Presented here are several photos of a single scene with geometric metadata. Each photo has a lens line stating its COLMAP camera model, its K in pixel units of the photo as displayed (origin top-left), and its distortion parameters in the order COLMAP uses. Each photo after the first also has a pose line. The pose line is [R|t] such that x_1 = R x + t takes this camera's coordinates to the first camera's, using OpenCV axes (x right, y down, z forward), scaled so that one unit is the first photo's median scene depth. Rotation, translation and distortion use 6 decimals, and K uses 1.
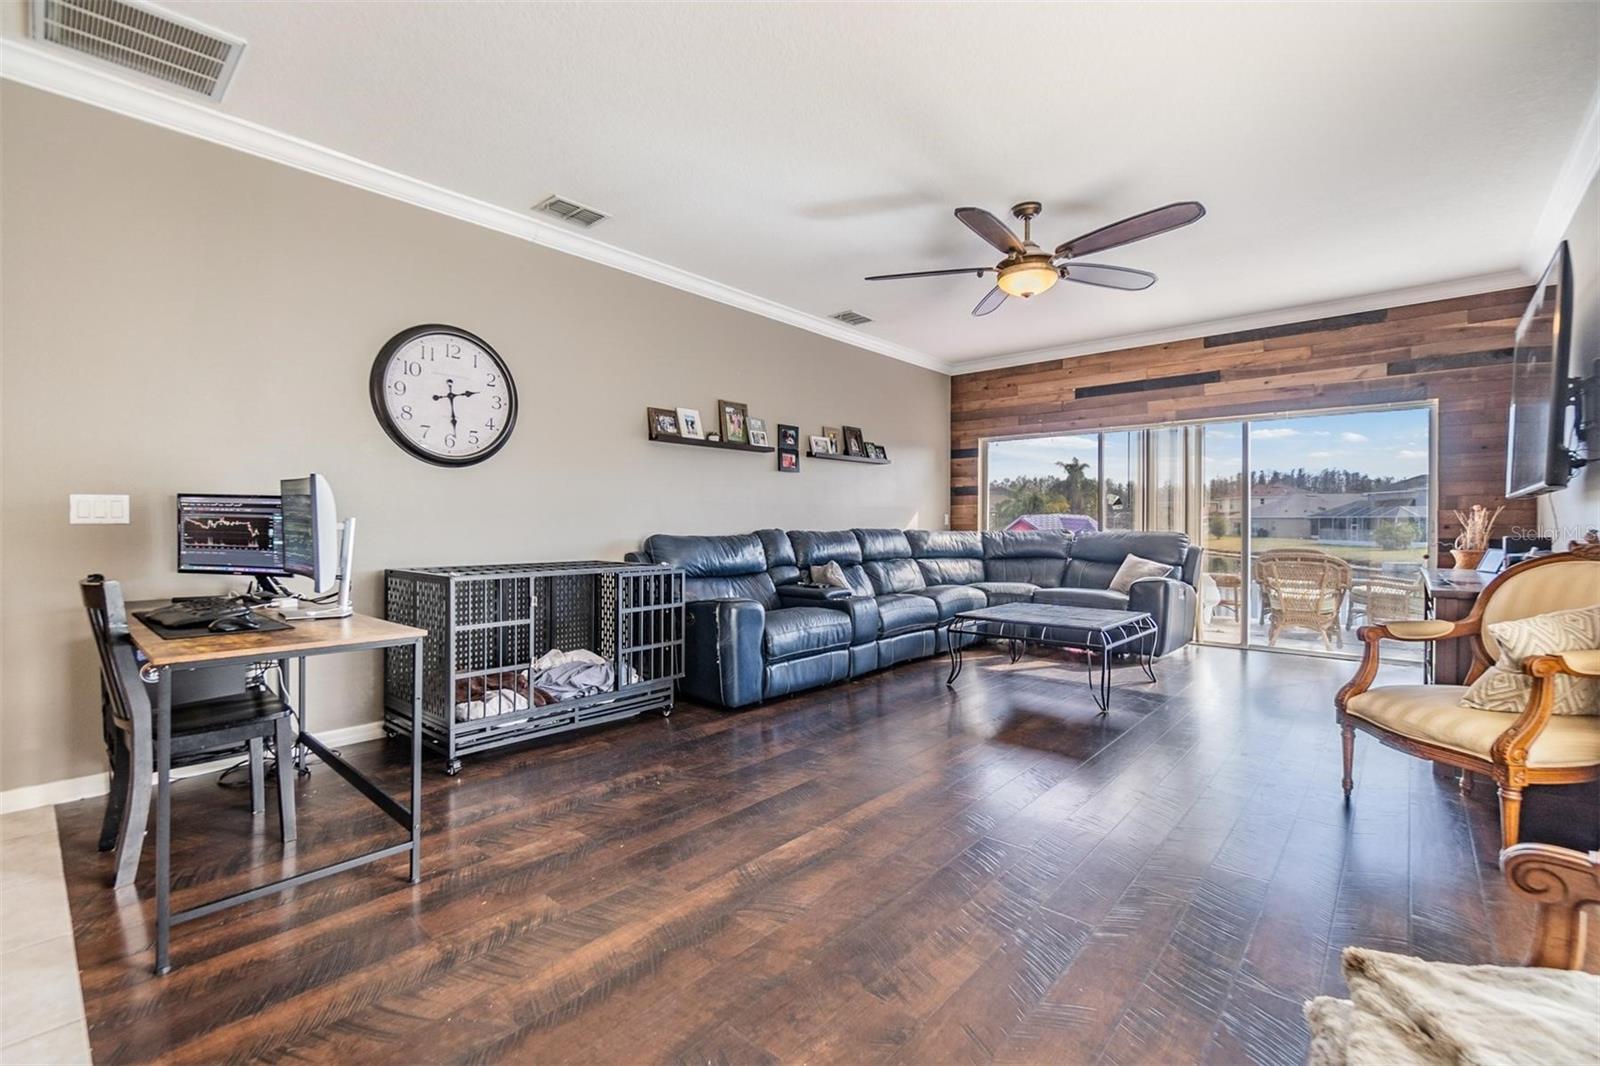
lens RADIAL K [[695.5, 0, 778.4], [0, 695.5, 523.8], [0, 0, 1]] dist [-0.002436, -0.000523]
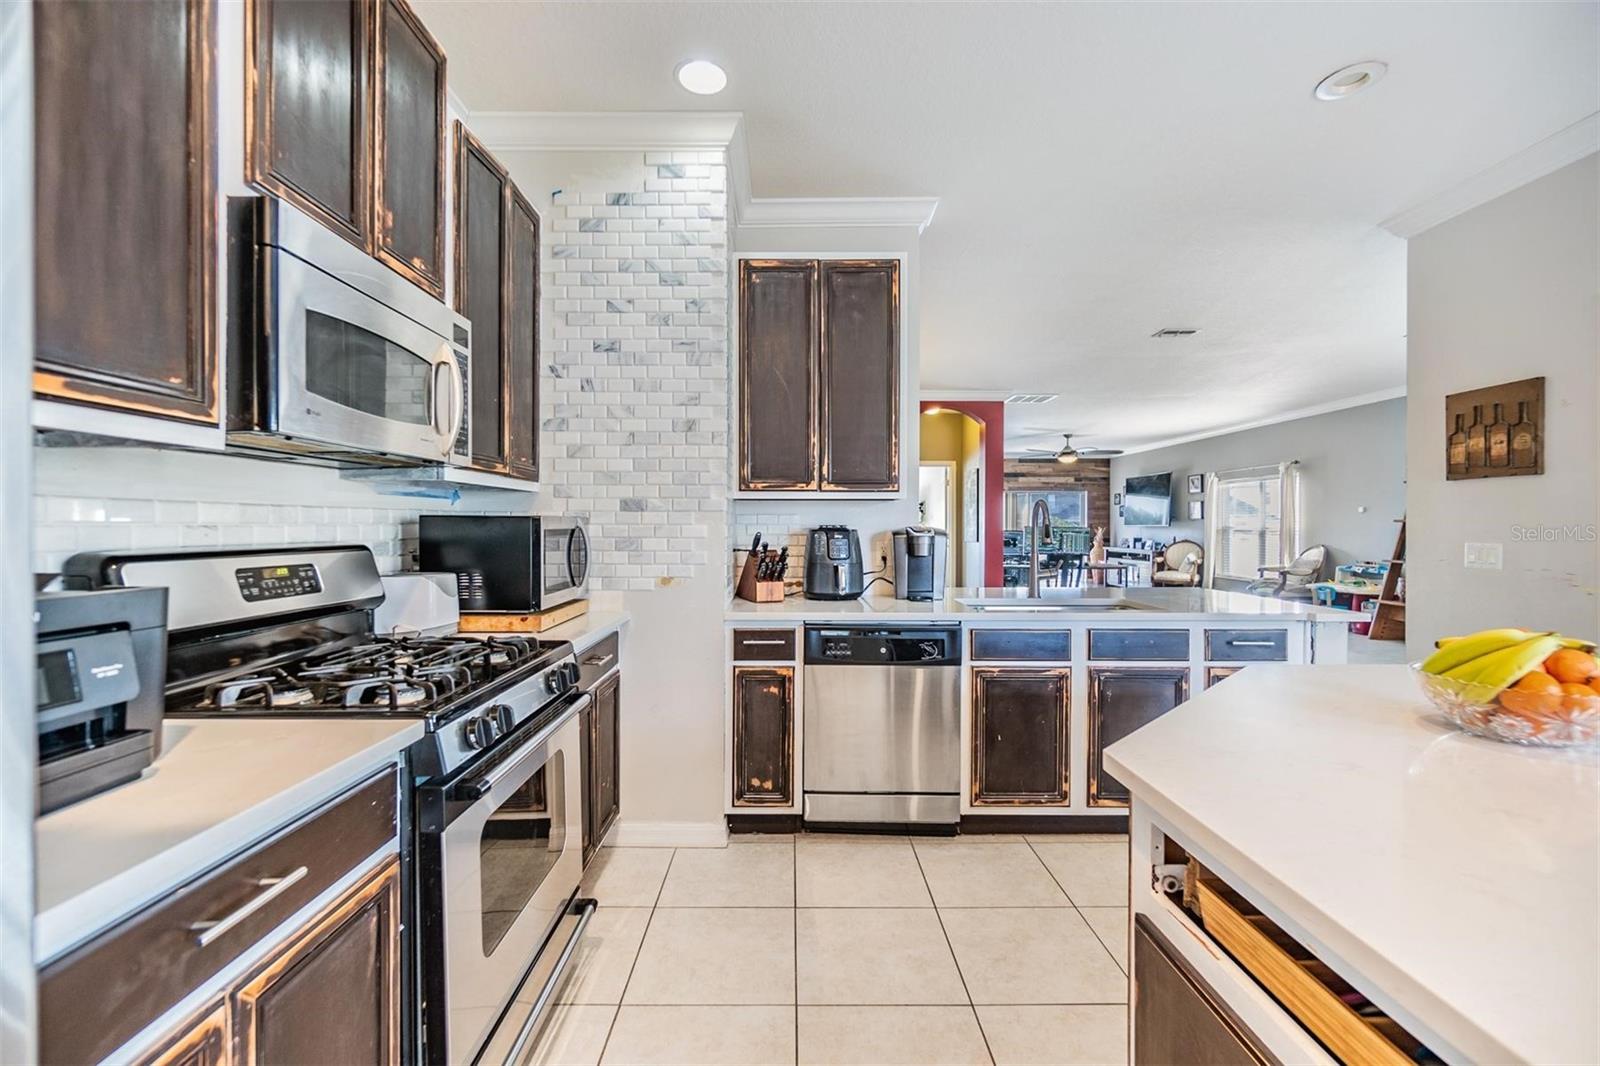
lens RADIAL K [[695.5, 0, 804.4], [0, 695.5, 527.9], [0, 0, 1]] dist [-0.002436, -0.000523]
pose [[0.731461, -0.005610, 0.681860, -1.681702], [0.003280, 0.999984, 0.004708, -0.032723], [-0.681876, -0.001207, 0.731467, -0.312313]]
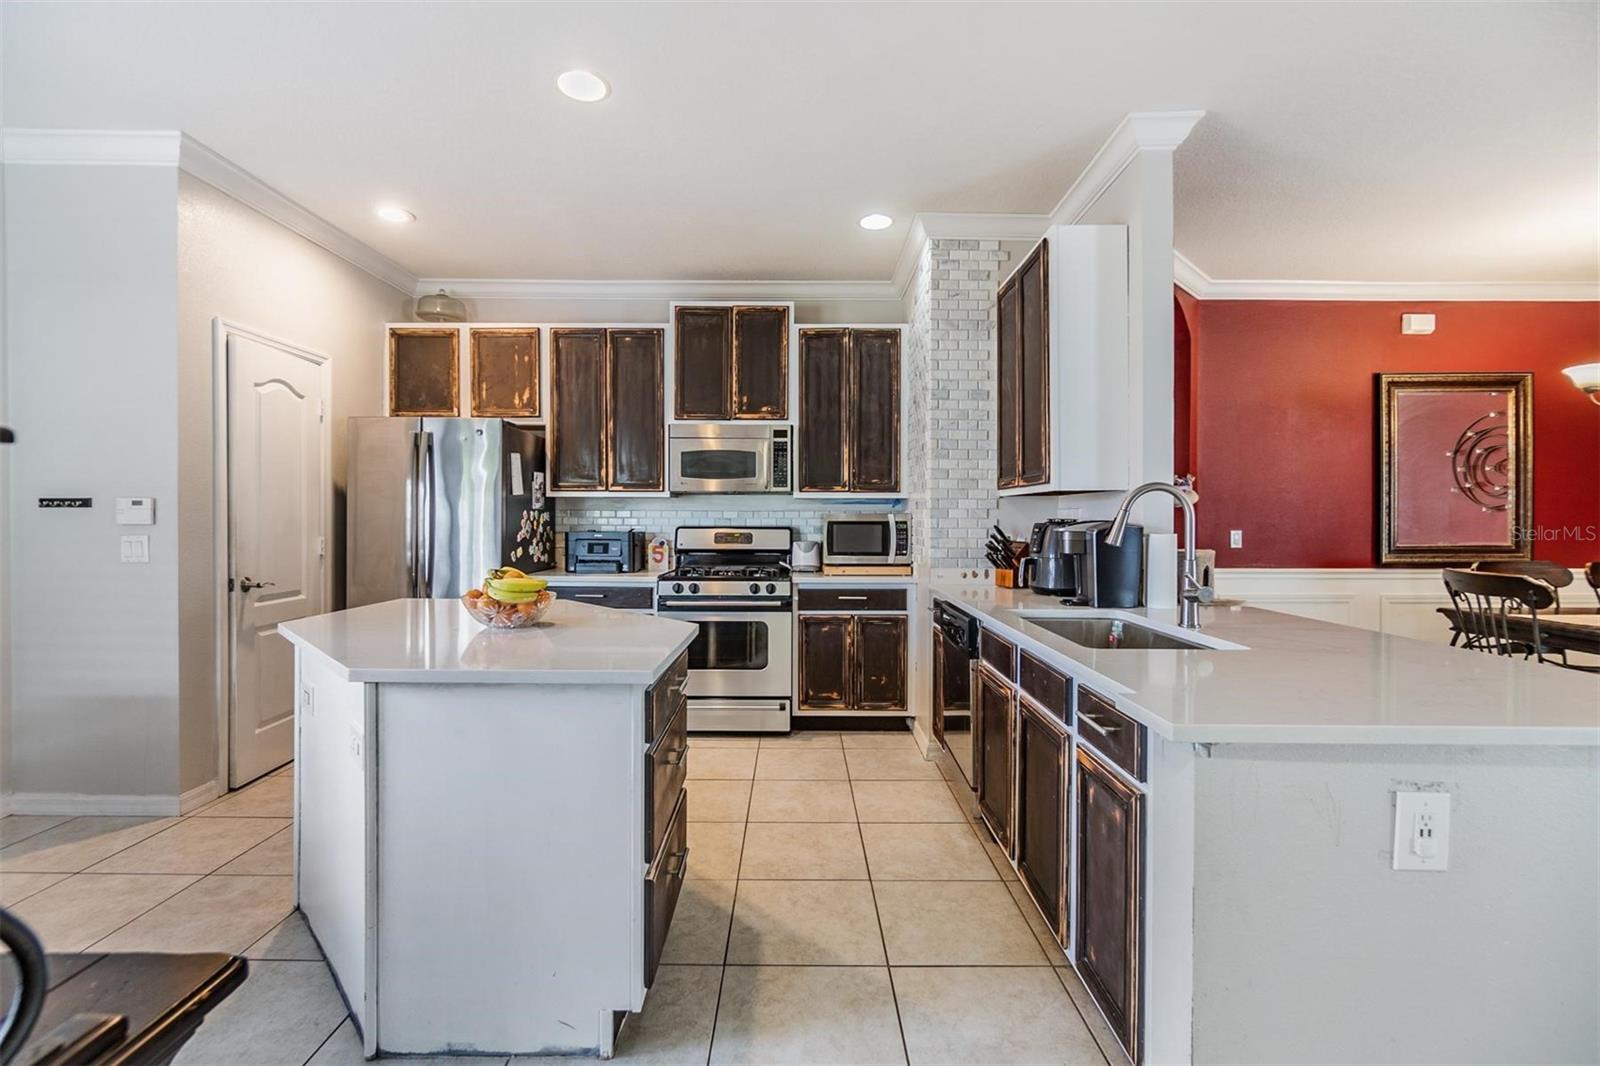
lens RADIAL K [[695.5, 0, 787.9], [0, 695.5, 521.0], [0, 0, 1]] dist [-0.002436, -0.000523]
pose [[0.669694, 0.004501, -0.742623, -1.053775], [-0.002301, 0.999989, 0.003986, -0.033374], [0.742633, -0.000961, 0.669697, -0.441324]]
